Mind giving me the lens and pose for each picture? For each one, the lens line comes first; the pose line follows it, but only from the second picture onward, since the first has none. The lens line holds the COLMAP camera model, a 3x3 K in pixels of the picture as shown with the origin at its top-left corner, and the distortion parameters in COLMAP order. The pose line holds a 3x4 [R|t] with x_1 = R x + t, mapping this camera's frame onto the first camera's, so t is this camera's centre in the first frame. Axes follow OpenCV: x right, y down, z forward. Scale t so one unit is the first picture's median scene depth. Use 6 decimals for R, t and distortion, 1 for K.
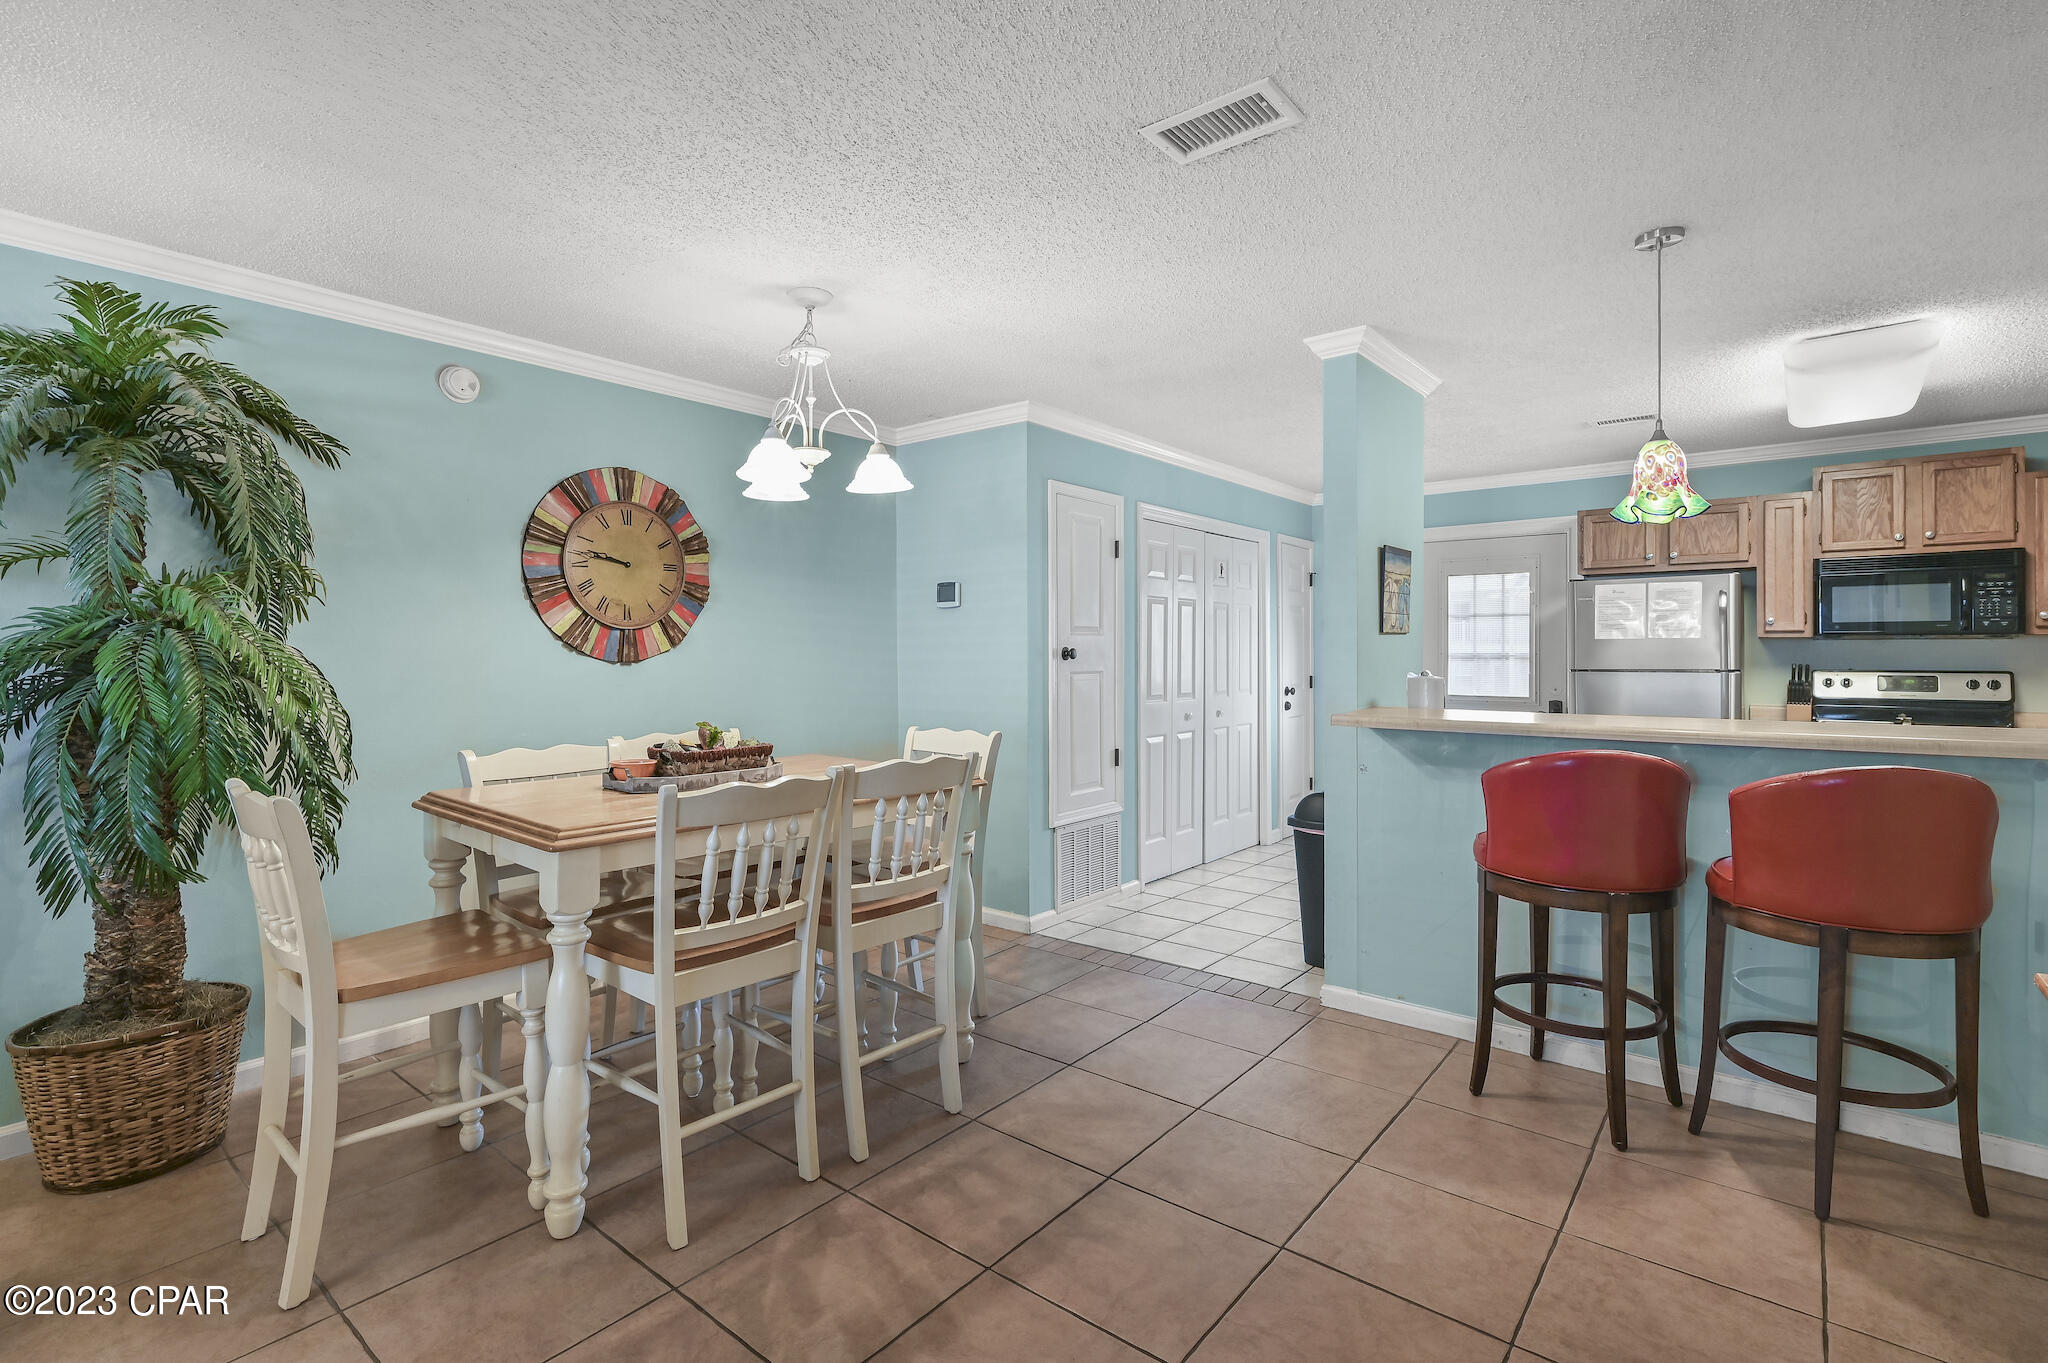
lens RADIAL K [[942.4, 0, 1011.0], [0, 942.4, 649.8], [0, 0, 1]] dist [0.003413, -0.000422]
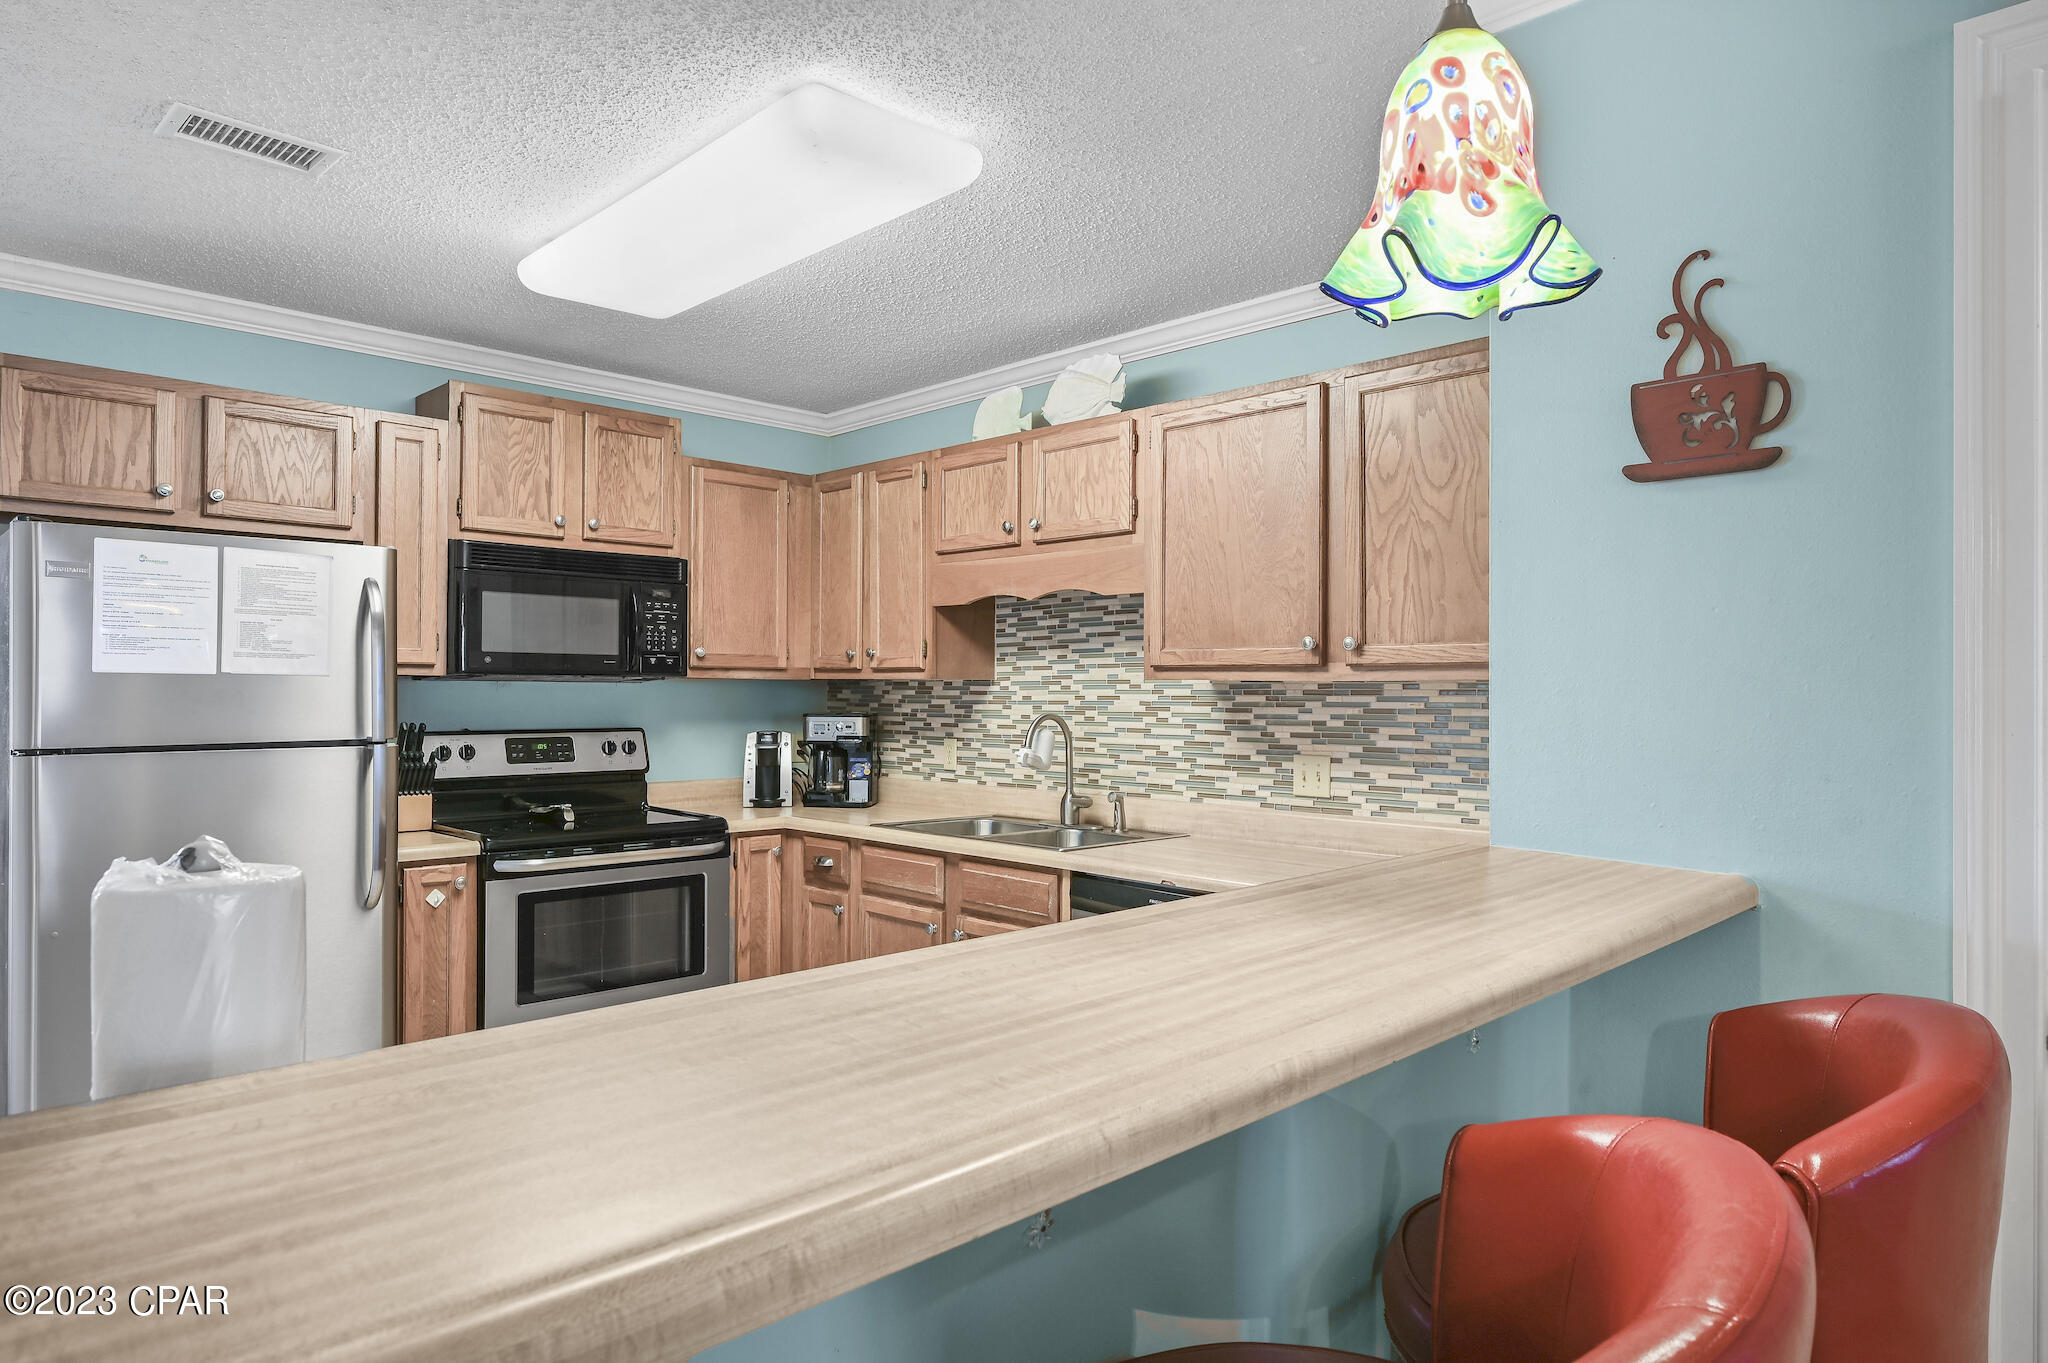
lens RADIAL K [[1230.7, 0, 1025.5], [0, 1230.7, 672.1], [0, 0, 1]] dist [0.026440, 0.000995]
pose [[0.106688, 0.017831, 0.994133, 0.181844], [-0.009461, 0.999812, -0.016917, -0.007901], [-0.994248, -0.007601, 0.106837, 0.731861]]
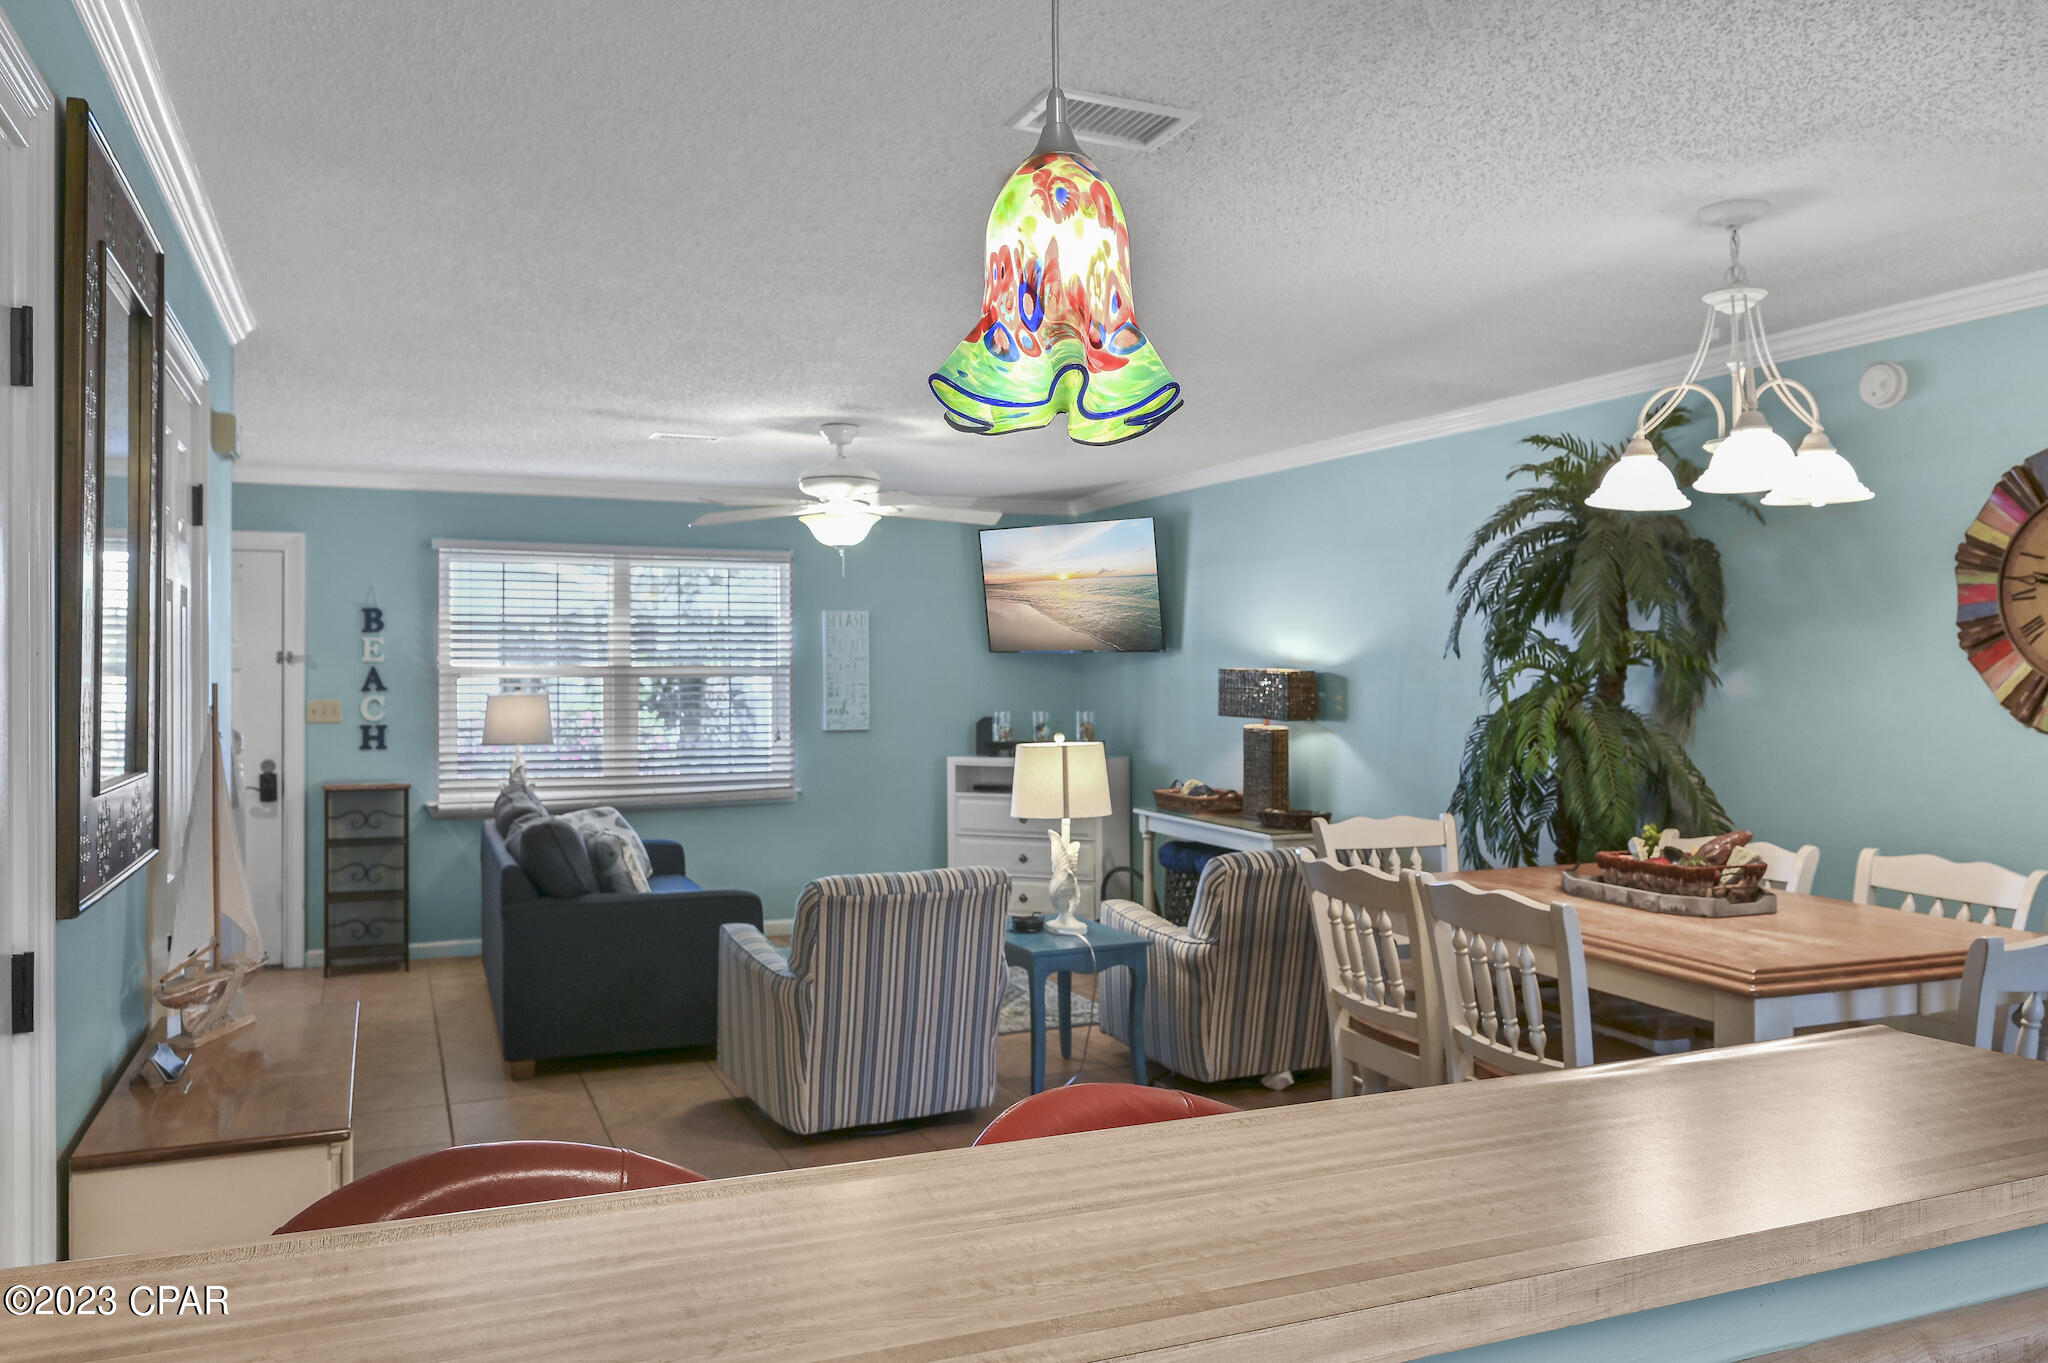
lens RADIAL K [[1557.0, 0, 1005.7], [0, 1557.0, 674.1], [0, 0, 1]] dist [0.010846, 0.000617]
pose [[-0.469918, 0.009171, -0.882662, 0.775988], [0.007769, 0.999950, 0.006253, -0.044381], [0.882676, -0.003919, -0.469966, 0.807266]]
